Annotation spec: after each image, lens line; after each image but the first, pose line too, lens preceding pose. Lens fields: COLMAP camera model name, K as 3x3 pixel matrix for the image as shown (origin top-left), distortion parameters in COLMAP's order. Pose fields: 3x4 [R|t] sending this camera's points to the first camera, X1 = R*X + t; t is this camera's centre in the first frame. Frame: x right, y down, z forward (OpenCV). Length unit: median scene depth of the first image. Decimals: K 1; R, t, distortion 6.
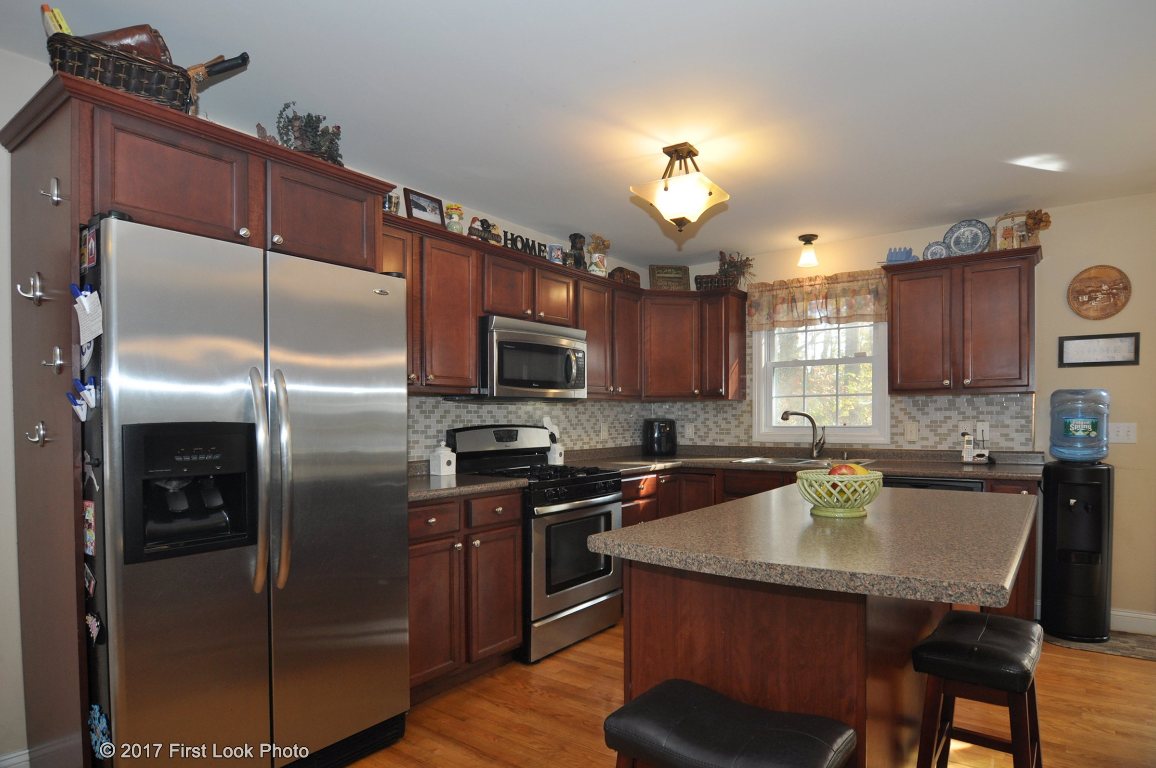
lens RADIAL K [[609.1, 0, 637.9], [0, 609.1, 419.6], [0, 0, 1]] dist [0.002608, 0.000733]
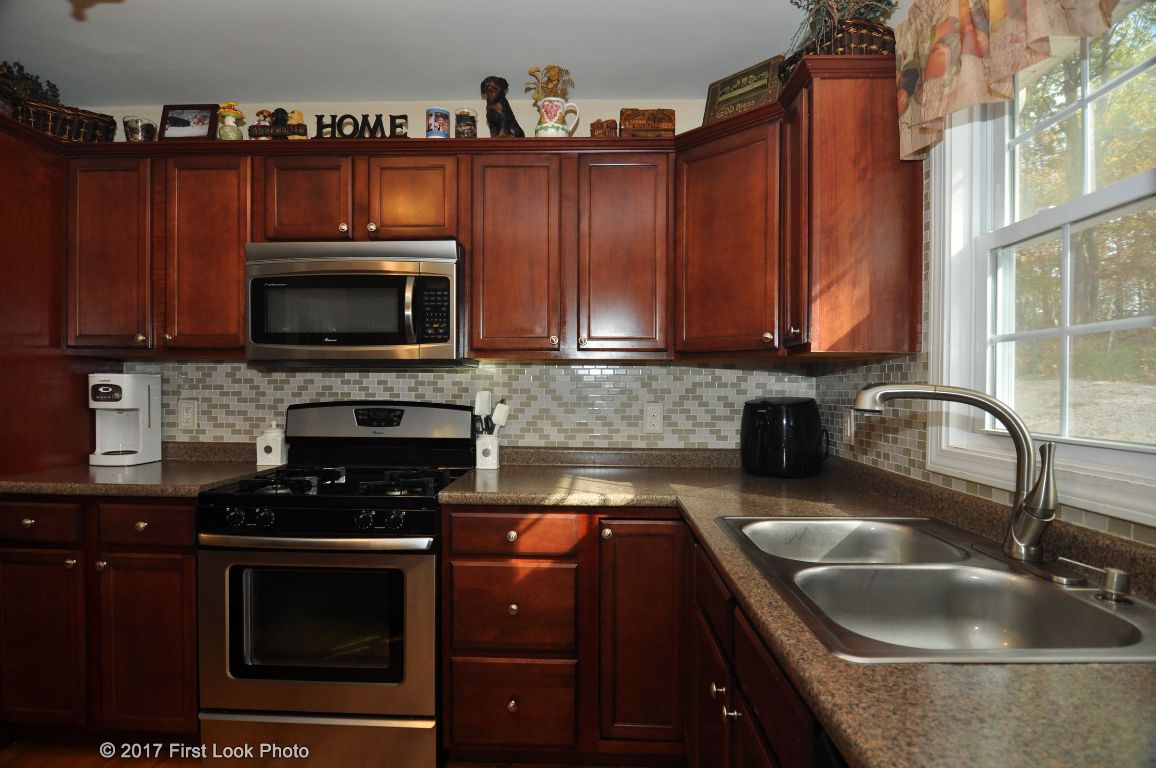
lens RADIAL K [[611.3, 0, 580.8], [0, 611.3, 397.0], [0, 0, 1]] dist [-0.018486, -0.000525]
pose [[0.544982, 0.024530, -0.838089, 0.458039], [-0.015484, 0.999696, 0.019191, -0.012251], [0.838304, 0.002518, 0.545197, 0.781081]]
